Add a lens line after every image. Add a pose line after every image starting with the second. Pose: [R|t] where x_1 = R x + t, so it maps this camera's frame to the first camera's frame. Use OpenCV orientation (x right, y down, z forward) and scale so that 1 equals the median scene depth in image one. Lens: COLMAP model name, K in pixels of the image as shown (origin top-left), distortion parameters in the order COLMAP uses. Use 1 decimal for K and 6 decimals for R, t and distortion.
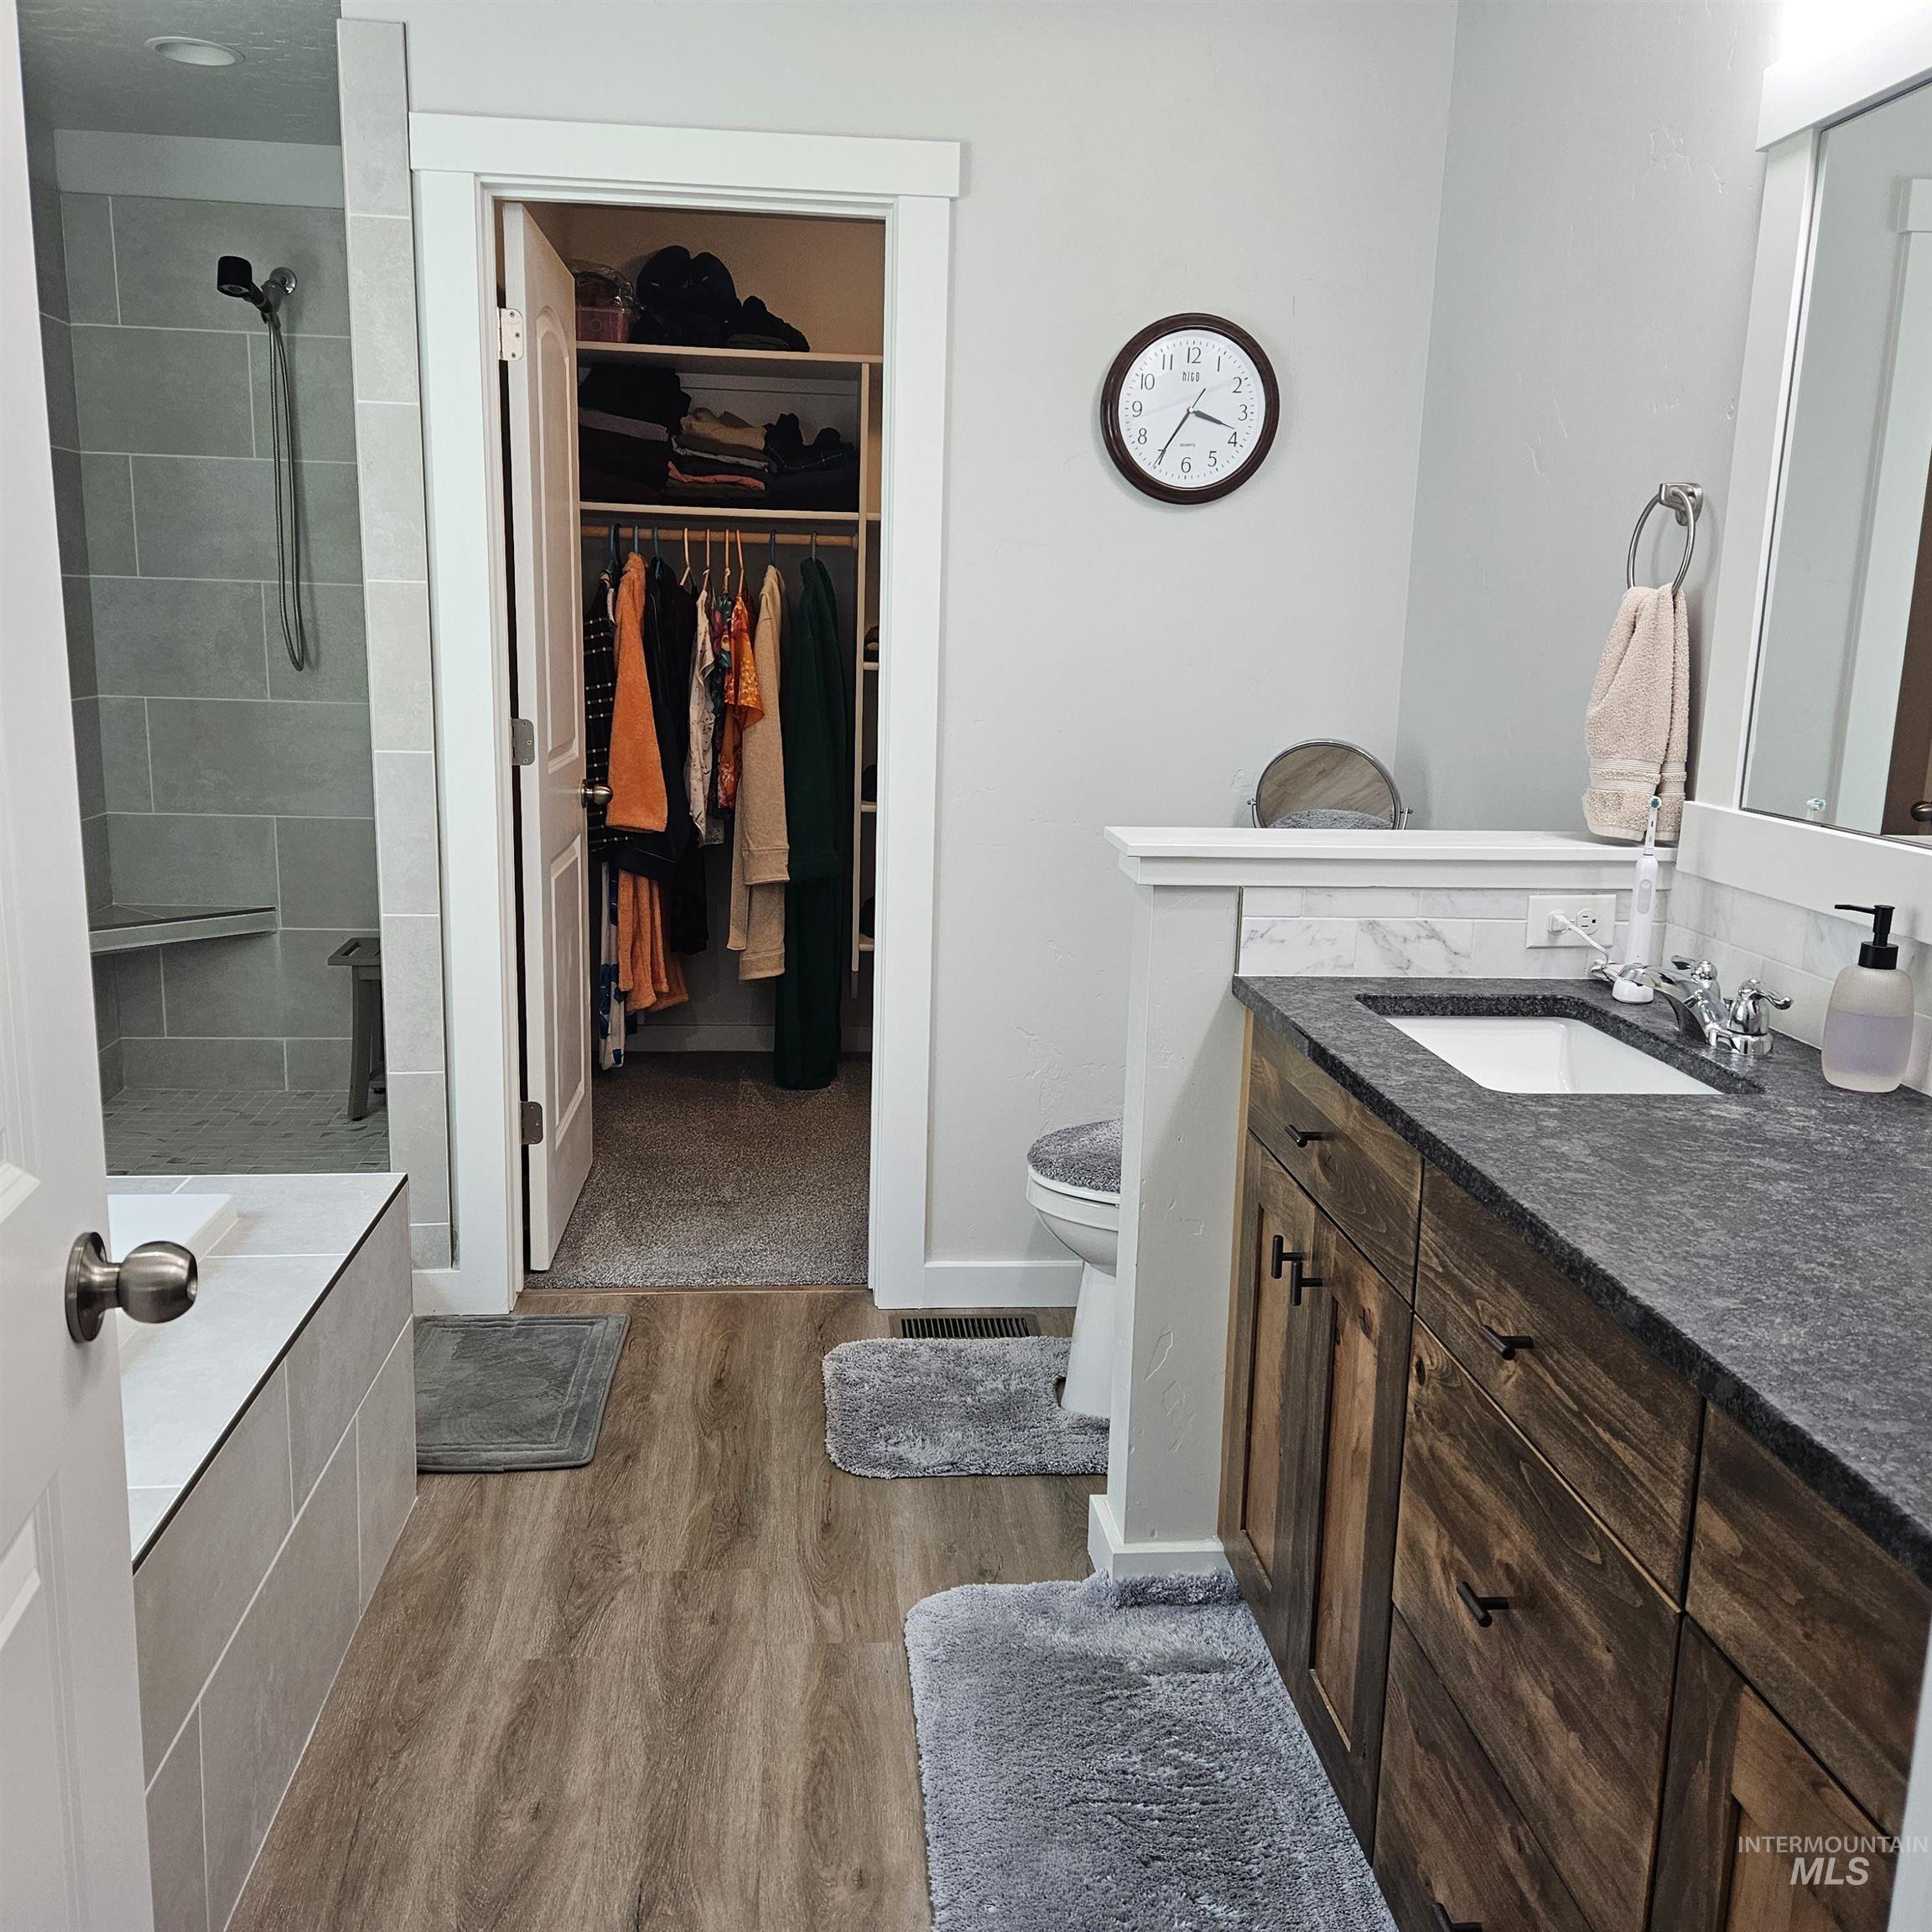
lens RADIAL K [[1693.5, 0, 906.1], [0, 1693.5, 952.6], [0, 0, 1]] dist [0.103352, -0.080877]
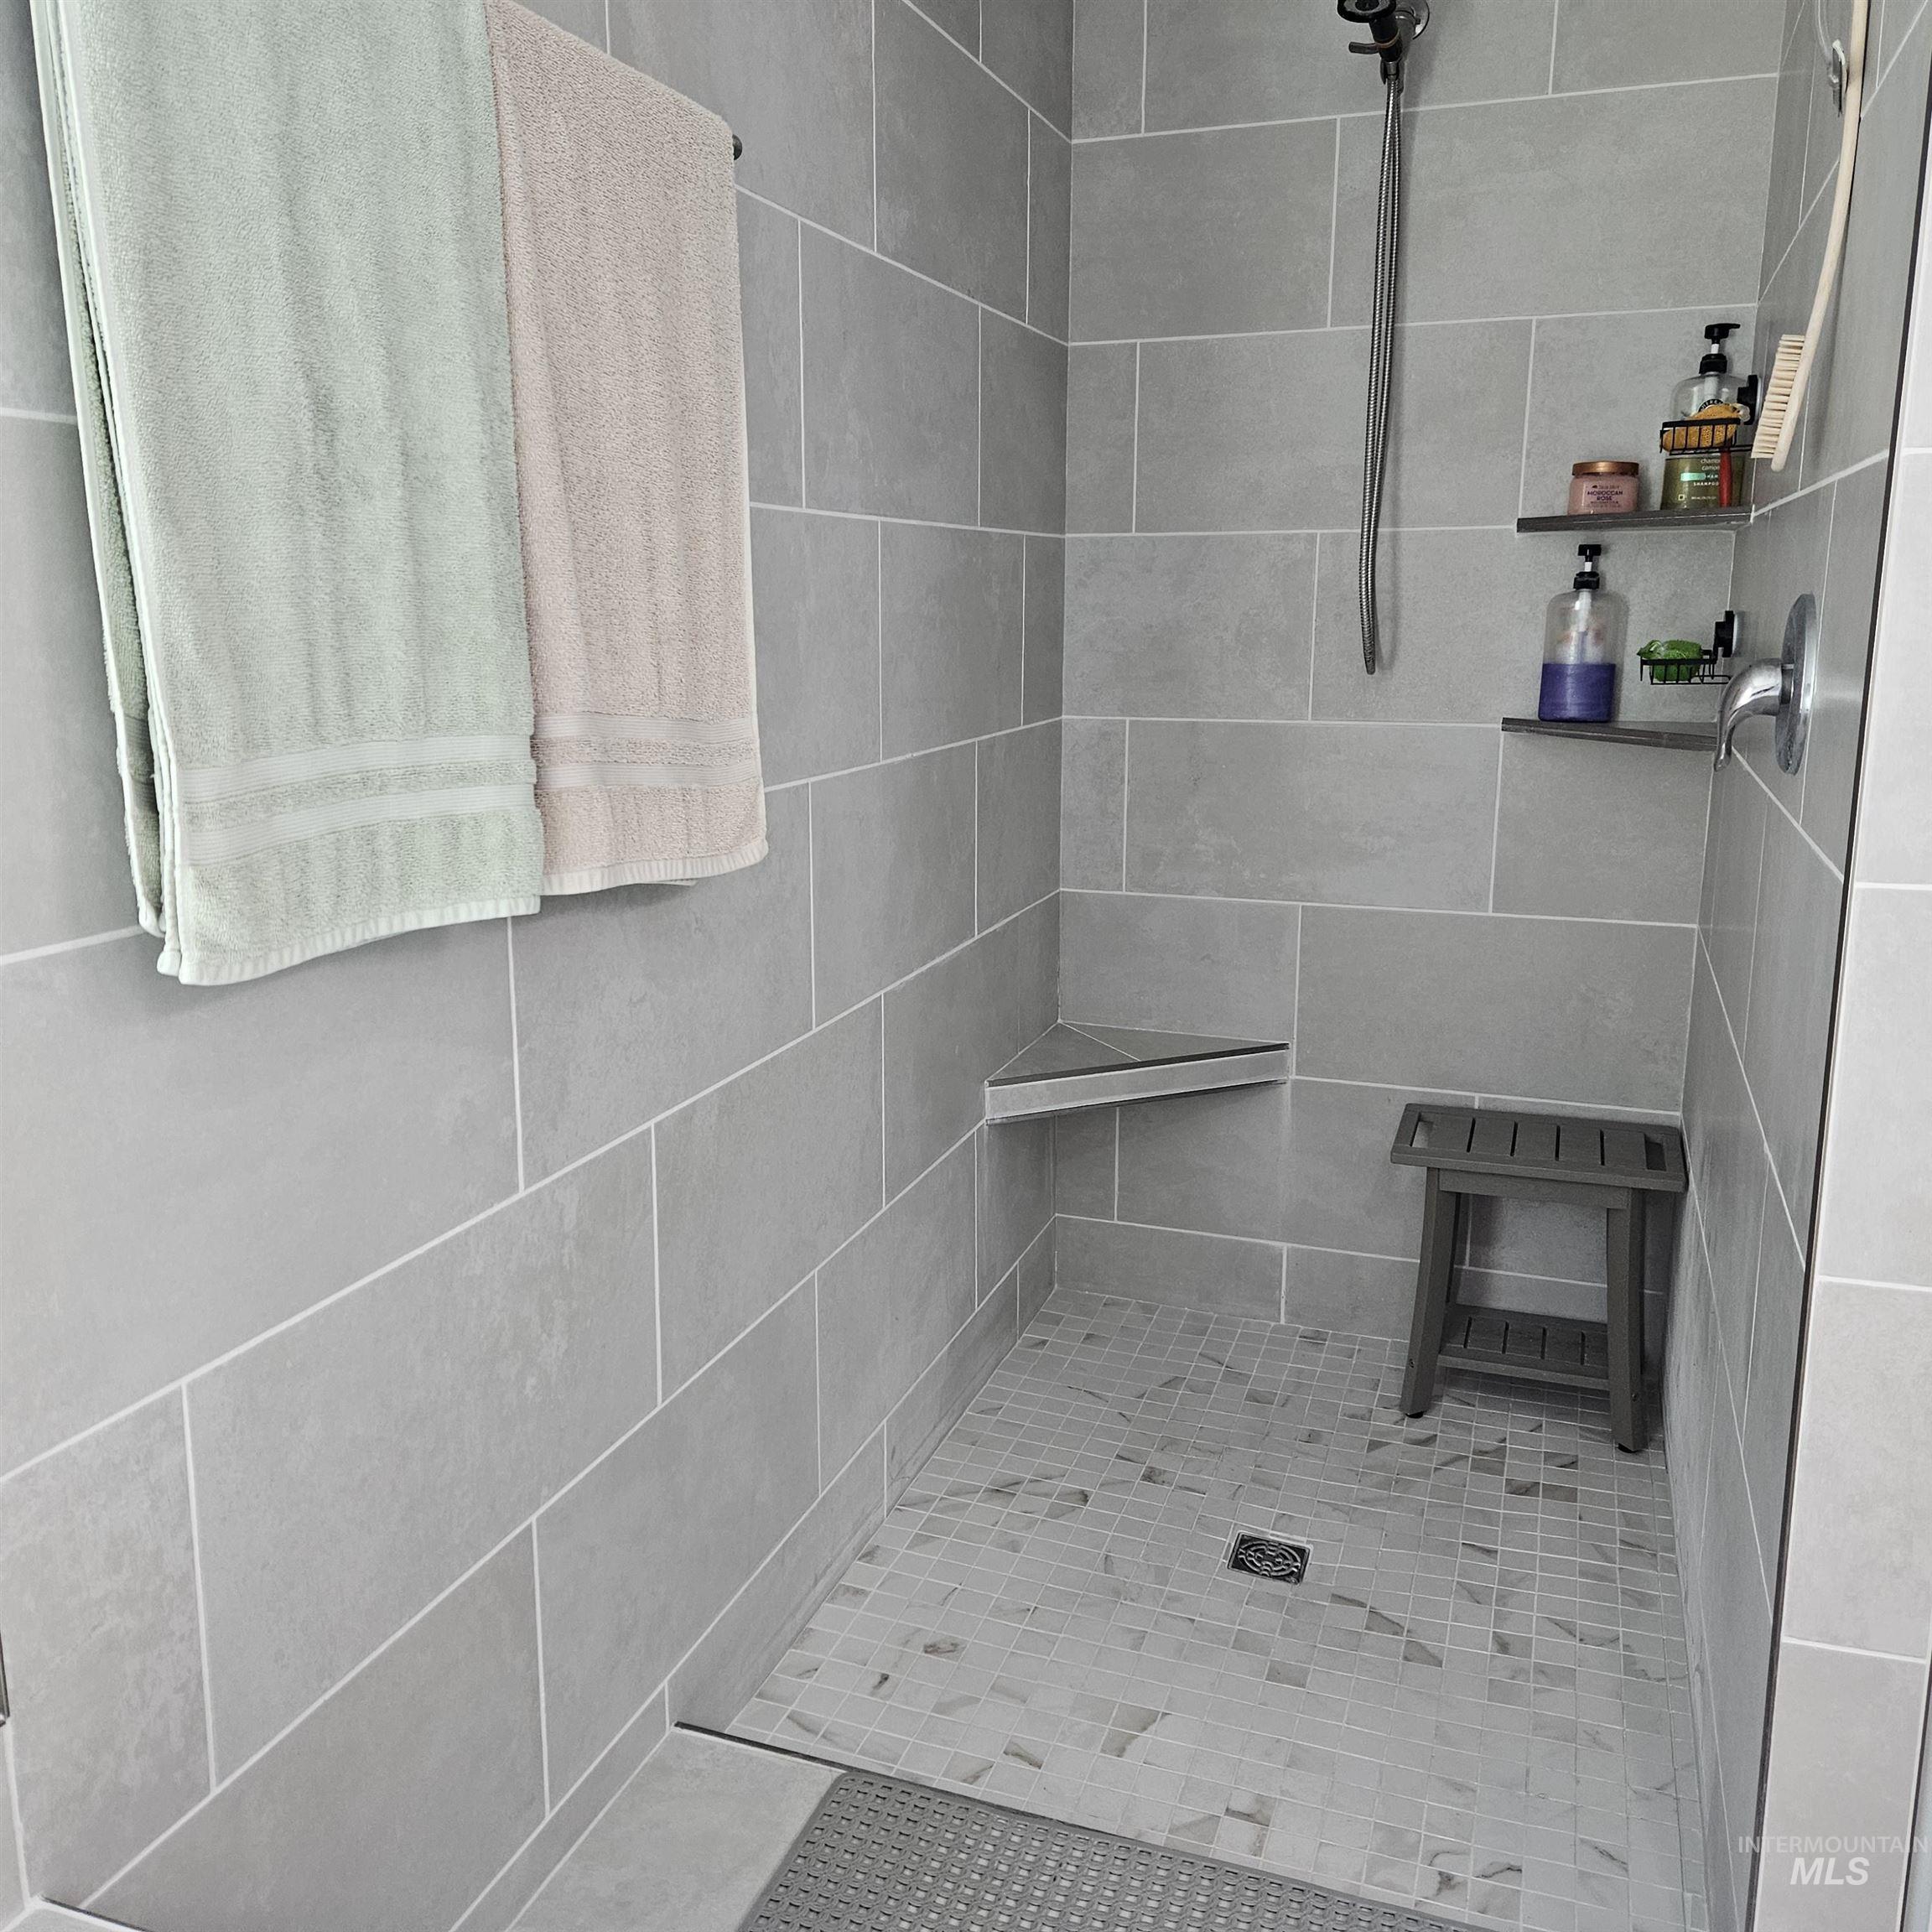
lens RADIAL K [[1708.3, 0, 976.1], [0, 1708.3, 962.7], [0, 0, 1]] dist [0.095437, -0.094100]
pose [[0.918023, 0.060567, -0.391875, -0.234056], [-0.055644, 0.998164, 0.023918, -0.067872], [0.392604, -0.000151, 0.919708, 0.379146]]
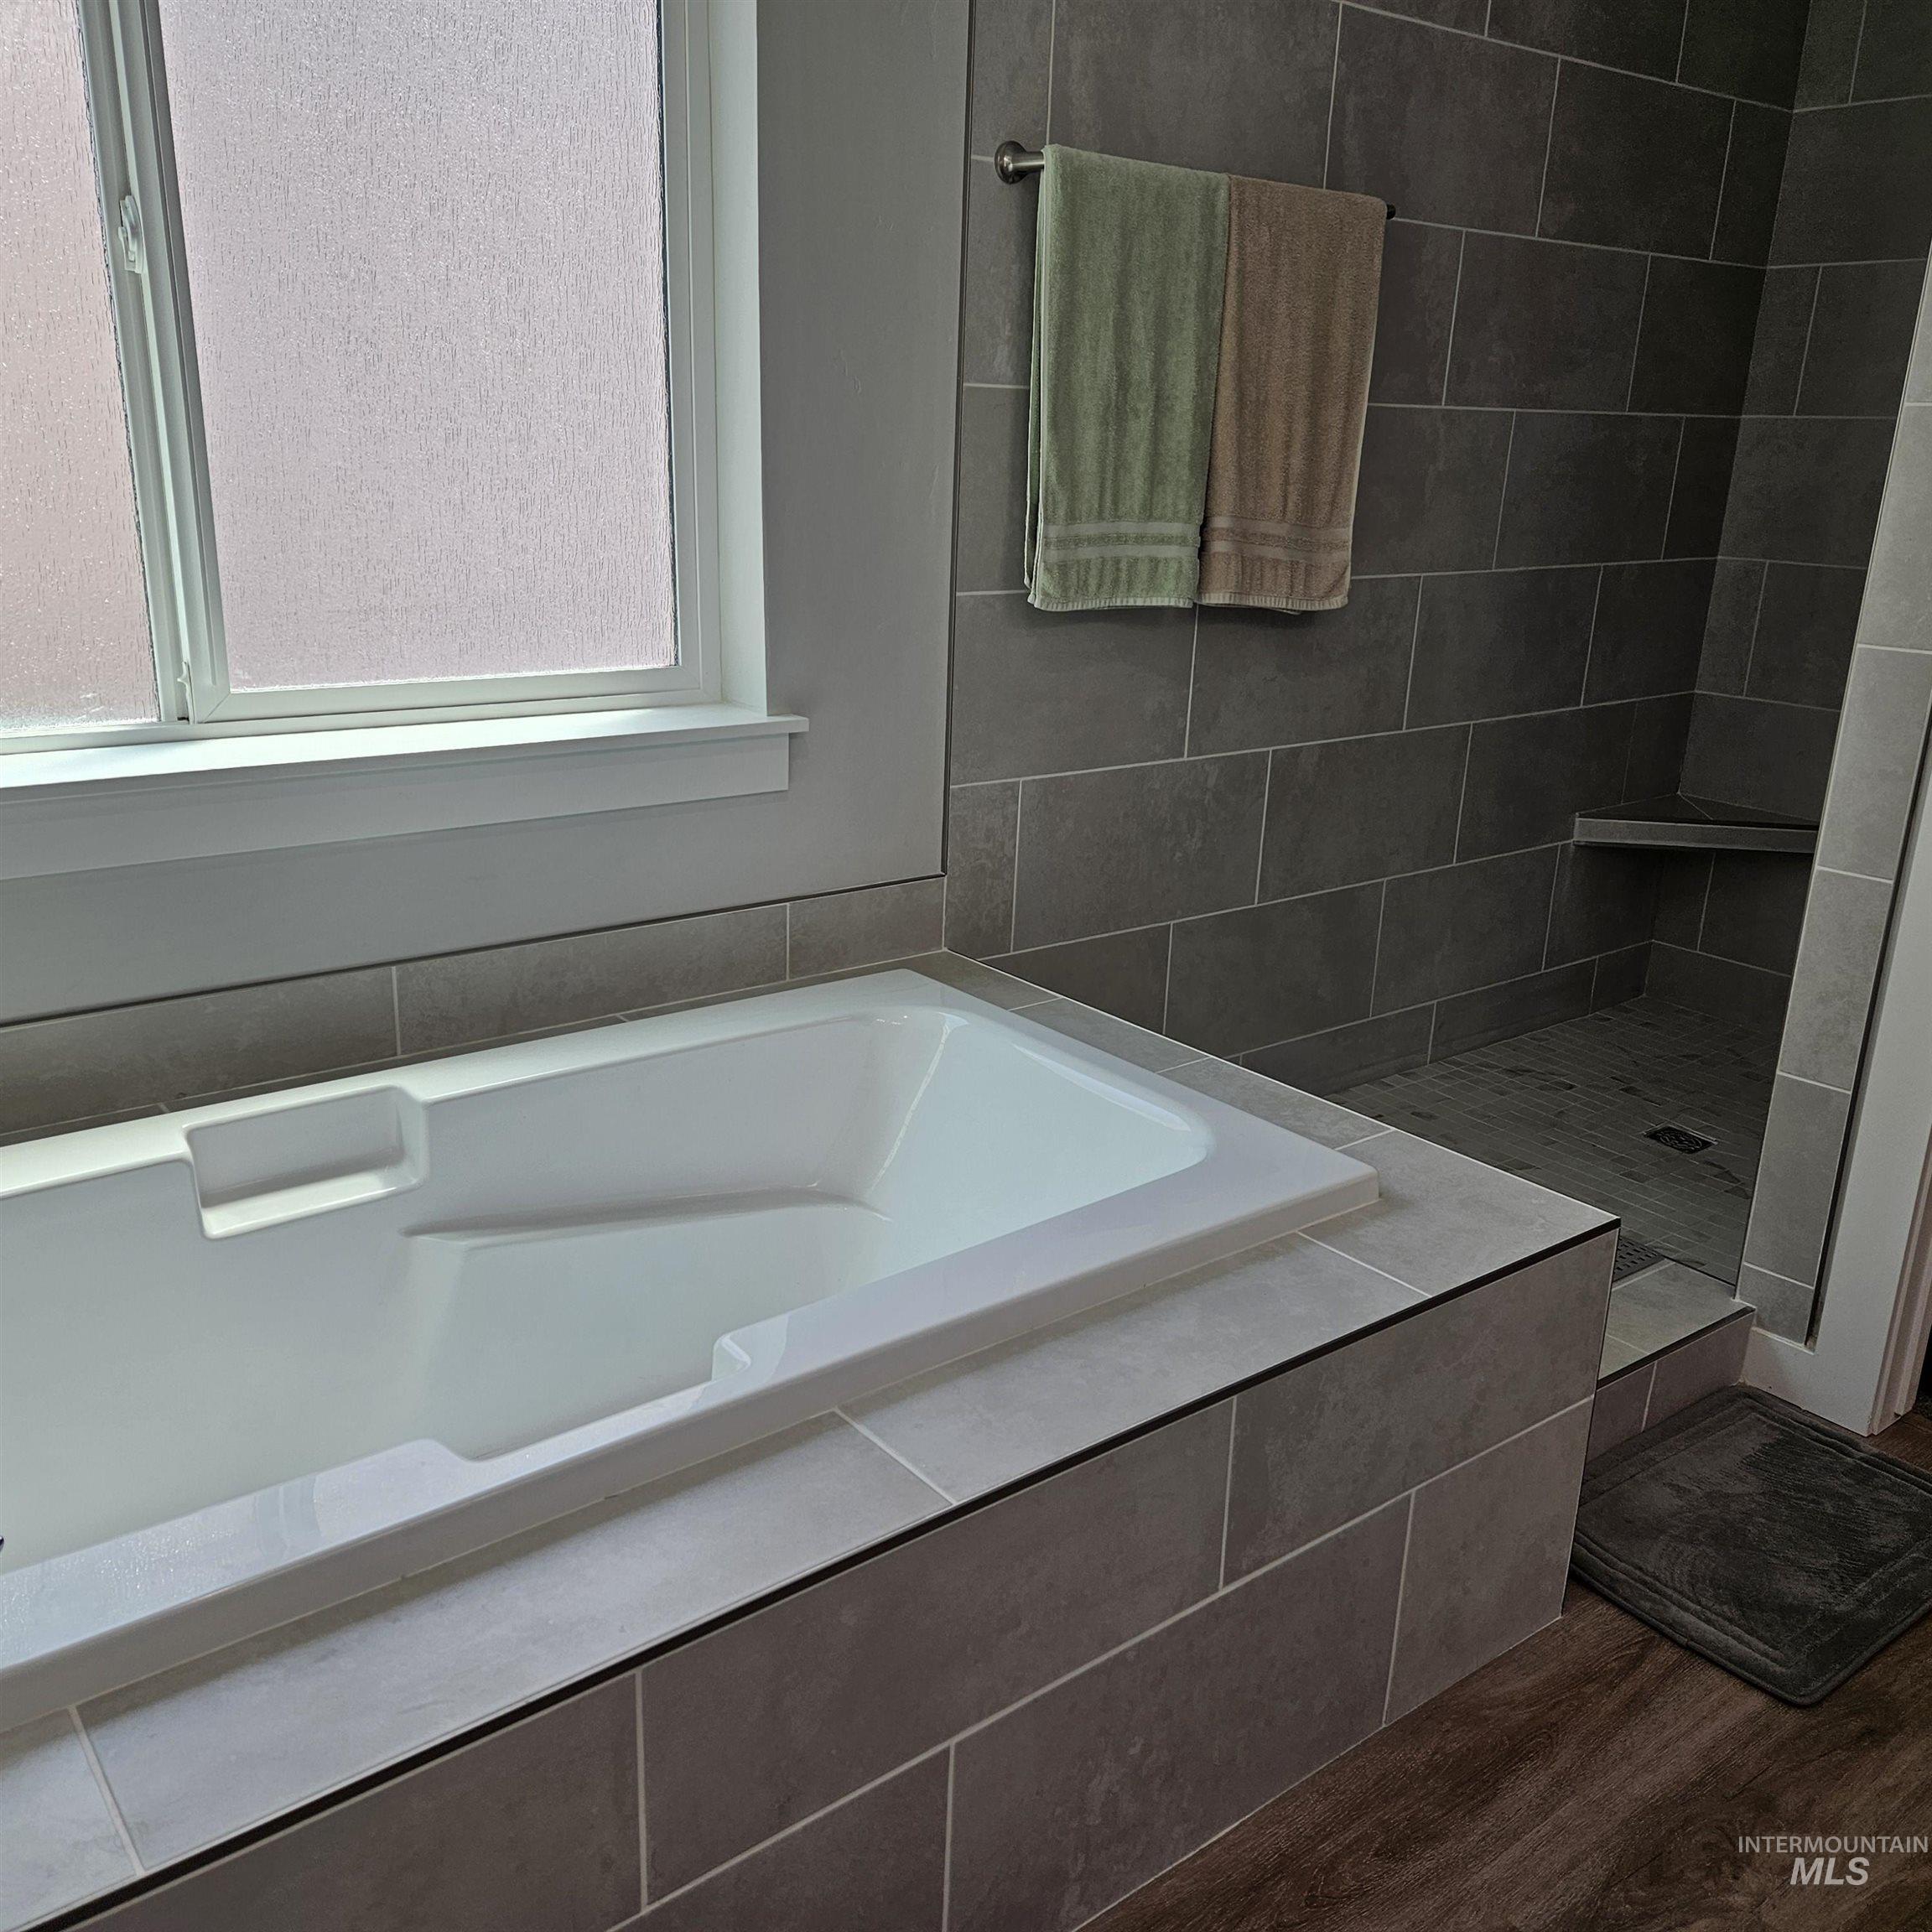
lens RADIAL K [[1708.3, 0, 976.1], [0, 1708.3, 962.7], [0, 0, 1]] dist [0.095437, -0.094100]
pose [[0.564760, 0.238167, -0.790141, 0.067411], [-0.174318, 0.970275, 0.167869, -0.031256], [0.806634, 0.042930, 0.589490, 0.186717]]
